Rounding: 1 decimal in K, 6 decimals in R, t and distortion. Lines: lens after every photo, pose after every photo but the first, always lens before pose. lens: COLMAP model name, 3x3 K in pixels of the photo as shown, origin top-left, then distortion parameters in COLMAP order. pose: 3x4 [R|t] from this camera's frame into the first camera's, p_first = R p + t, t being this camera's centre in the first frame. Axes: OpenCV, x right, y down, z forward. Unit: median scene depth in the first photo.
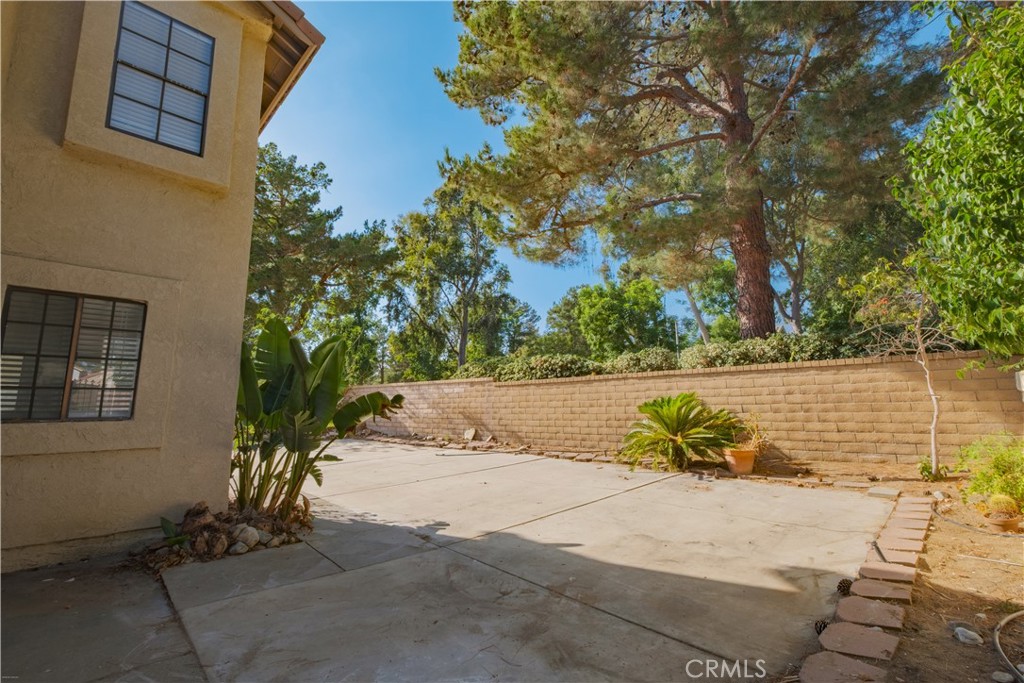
lens RADIAL K [[450.7, 0, 506.8], [0, 450.7, 335.4], [0, 0, 1]] dist [-0.001304, -0.001148]
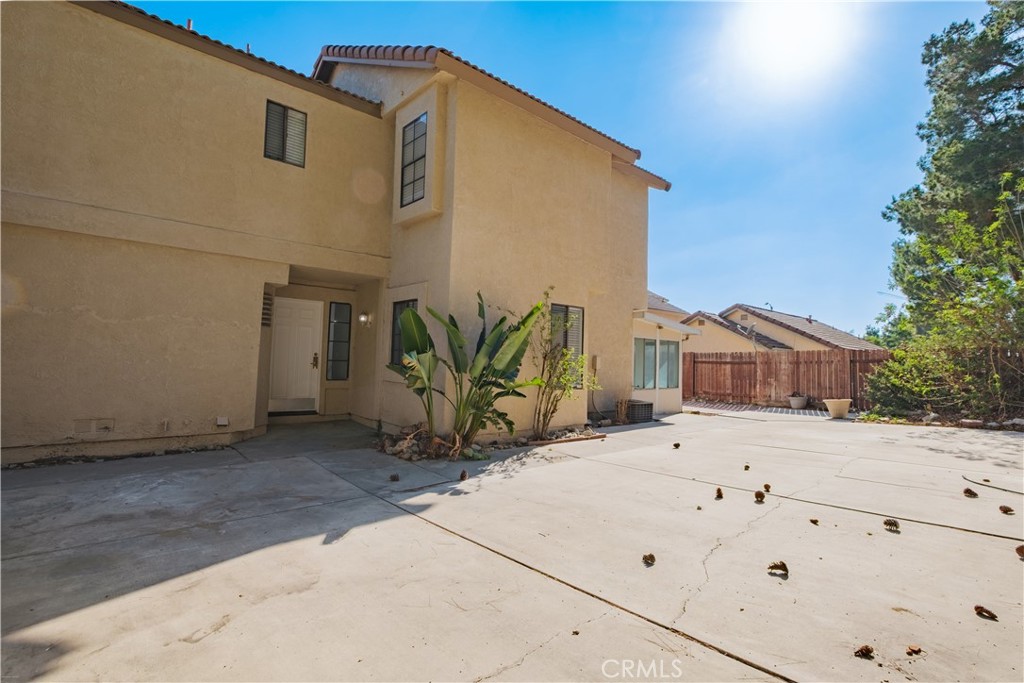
lens RADIAL K [[472.6, 0, 512.0], [0, 472.6, 341.5], [0, 0, 1]] dist [0.000669, 0.000044]
pose [[-0.027981, -0.030088, -0.999156, 0.356779], [0.127072, 0.991331, -0.033411, 0.068795], [0.991499, -0.127899, -0.023915, 0.510548]]
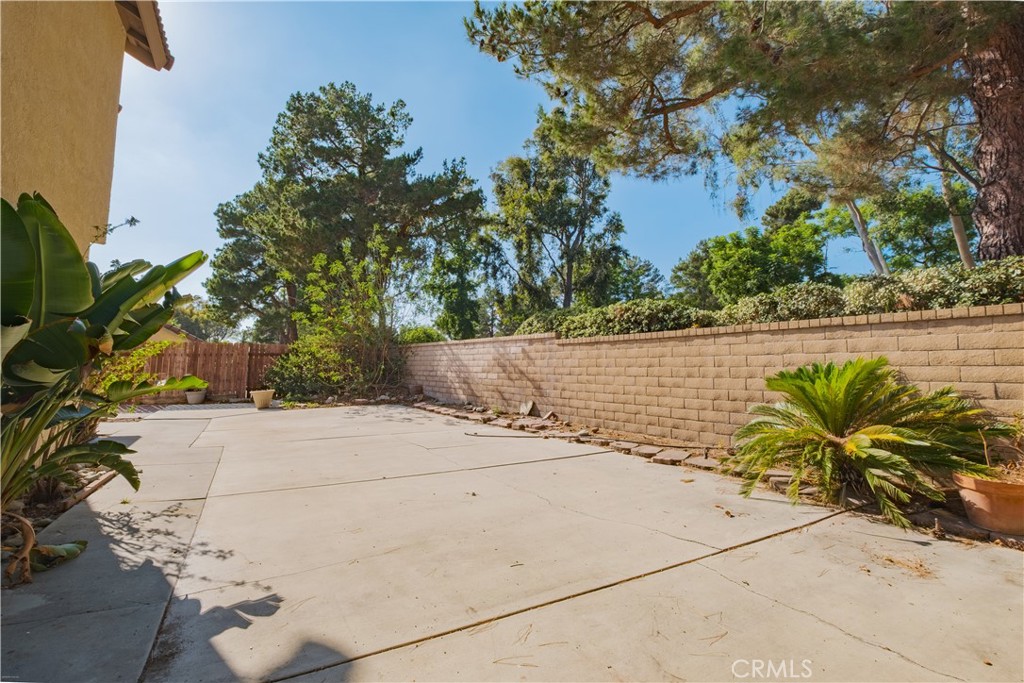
lens RADIAL K [[464.9, 0, 511.4], [0, 464.9, 334.7], [0, 0, 1]] dist [-0.000857, -0.000953]
pose [[0.967761, 0.015149, -0.251415, 0.095581], [0.002754, 0.997494, 0.070702, 0.045283], [0.251856, -0.069115, 0.965294, 0.269115]]
